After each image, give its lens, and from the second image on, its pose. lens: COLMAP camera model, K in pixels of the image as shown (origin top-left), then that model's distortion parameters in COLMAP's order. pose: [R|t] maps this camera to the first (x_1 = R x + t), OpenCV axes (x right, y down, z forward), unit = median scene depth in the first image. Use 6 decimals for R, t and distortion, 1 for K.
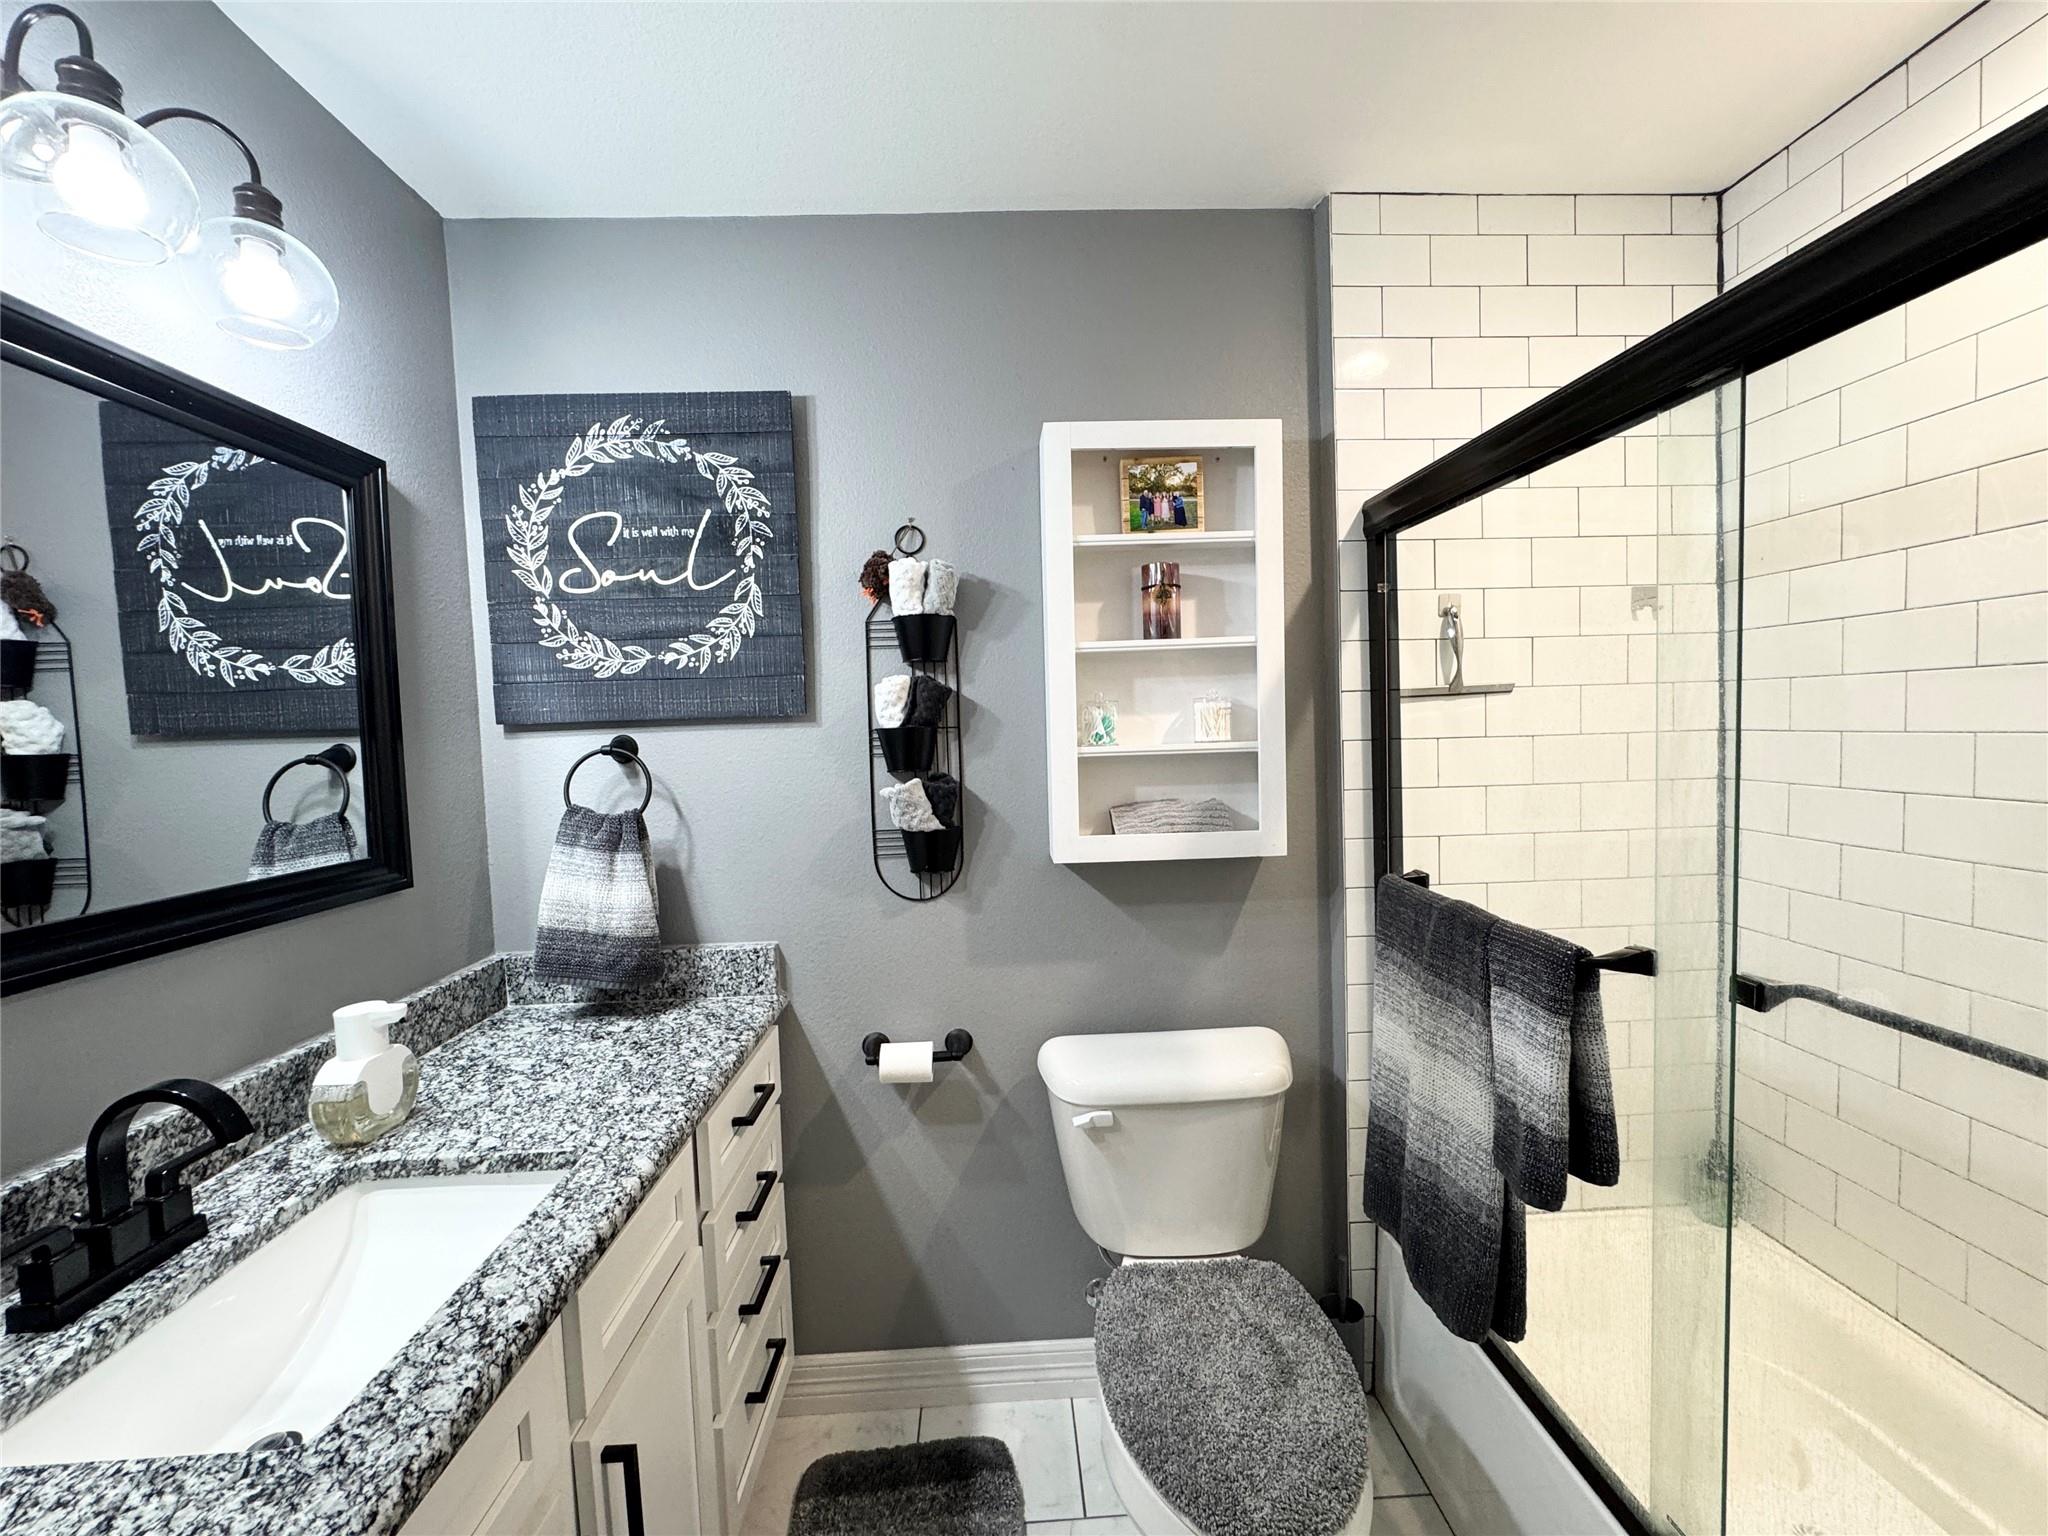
lens RADIAL K [[823.9, 0, 1027.2], [0, 823.9, 768.6], [0, 0, 1]] dist [0.000089, 0.000005]
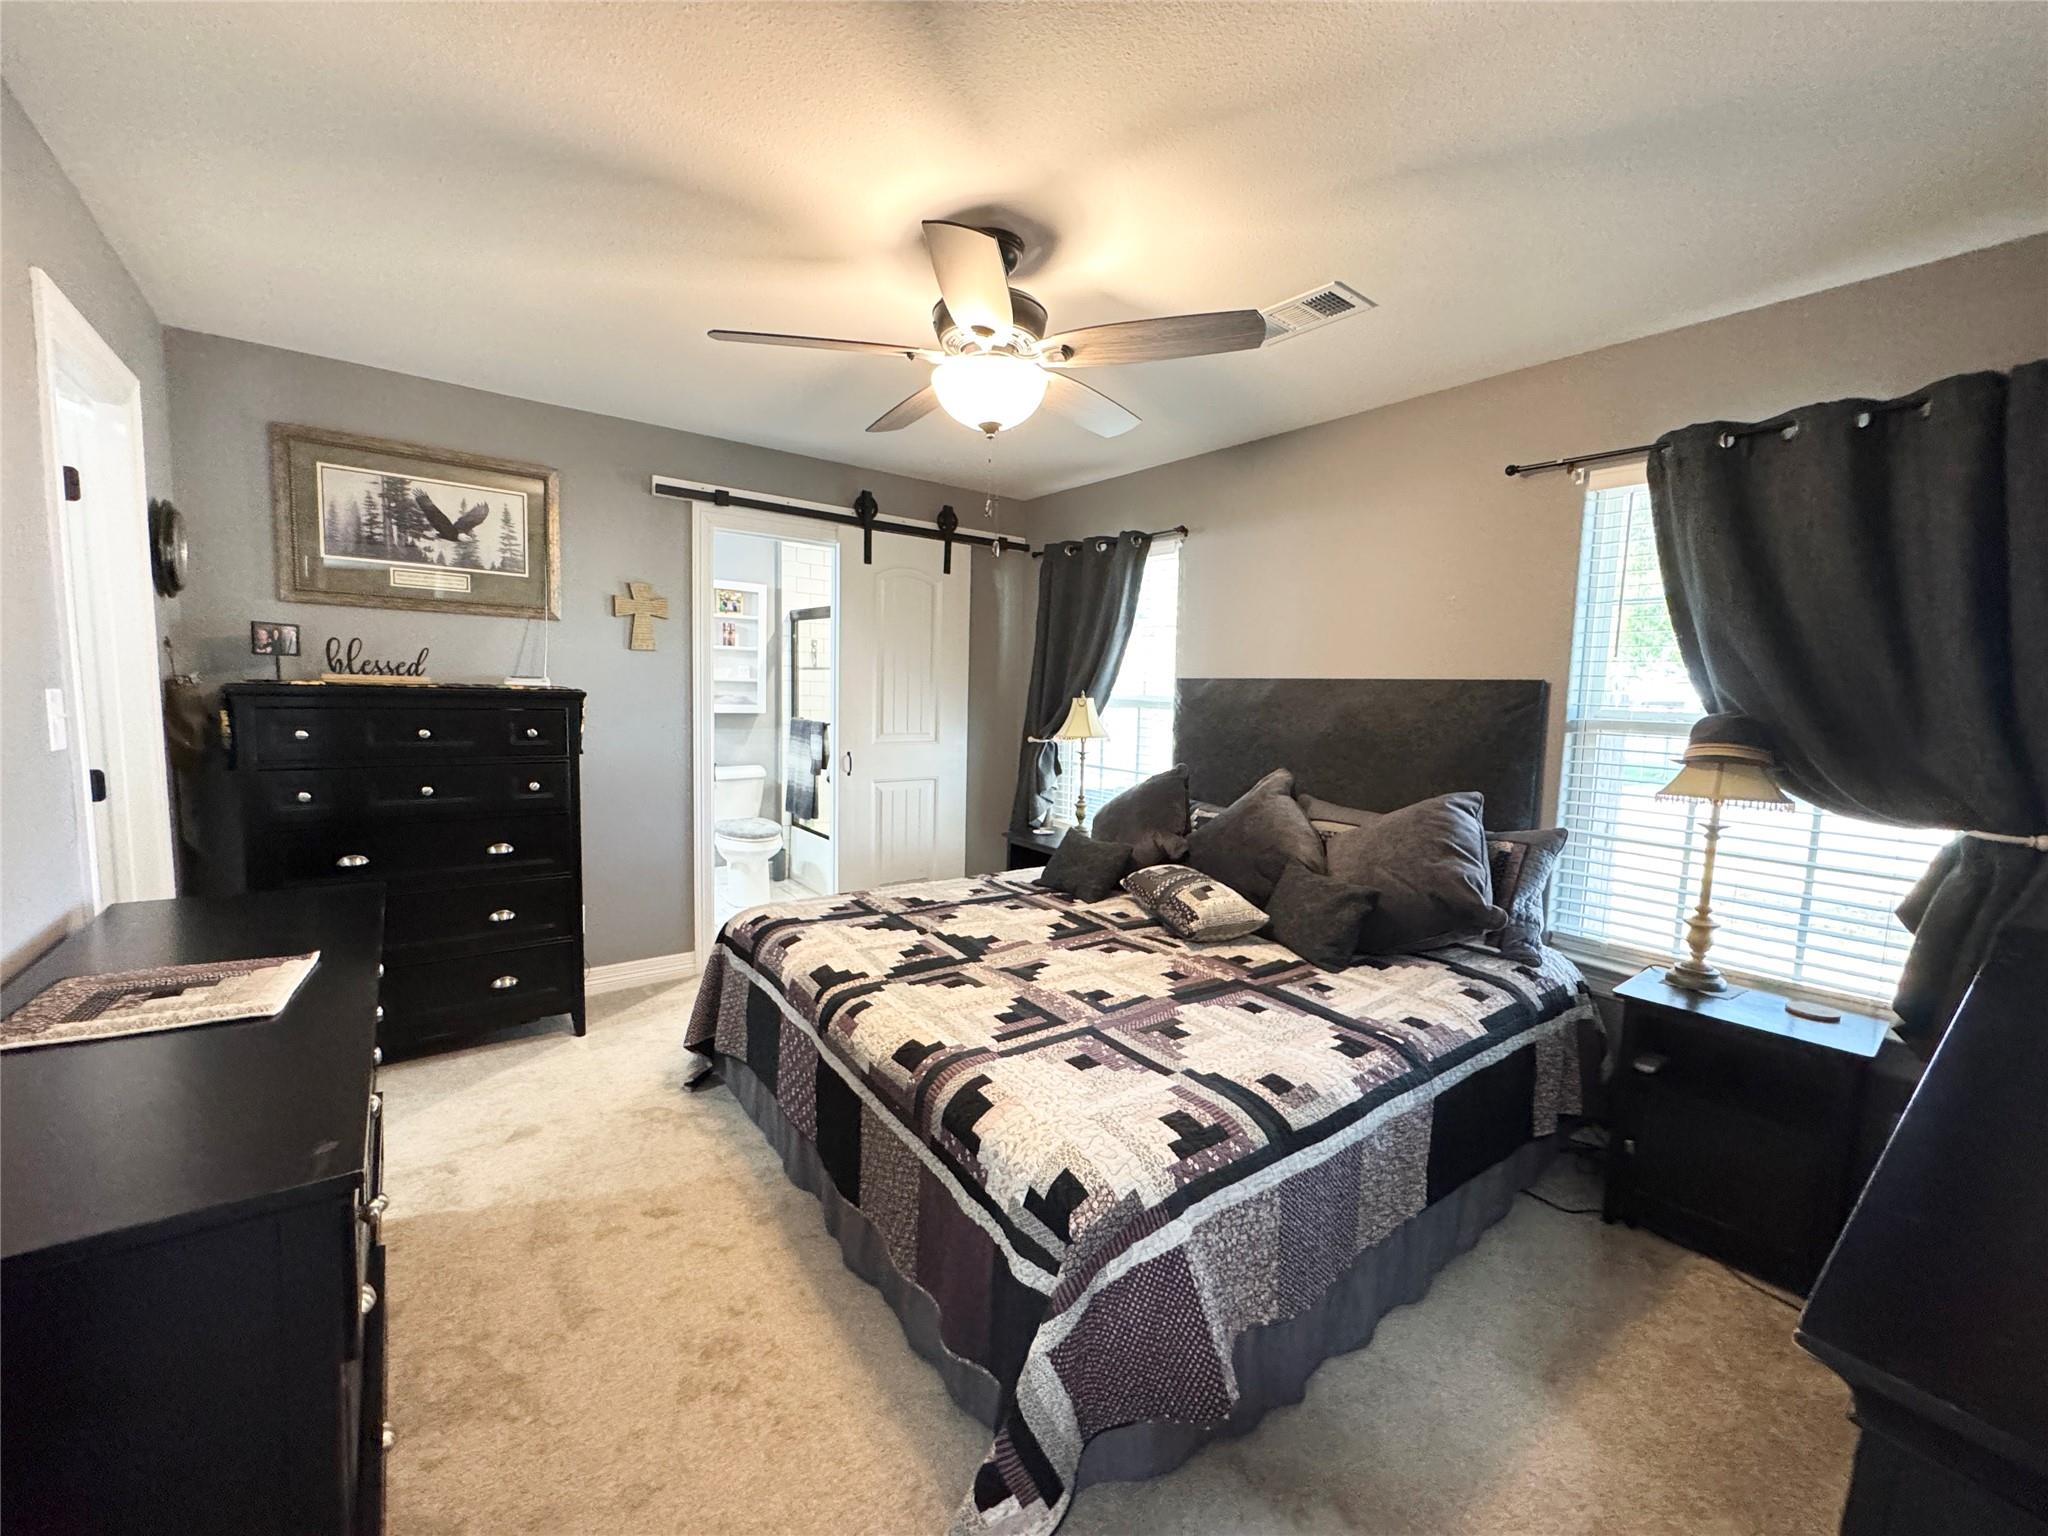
lens RADIAL K [[823.9, 0, 1020.8], [0, 823.9, 764.7], [0, 0, 1]] dist [0.000089, 0.000005]
pose [[0.817287, 0.002107, 0.576227, -0.779970], [-0.030570, 0.998744, 0.039706, 0.150644], [-0.575420, -0.050067, 0.816324, -2.385256]]
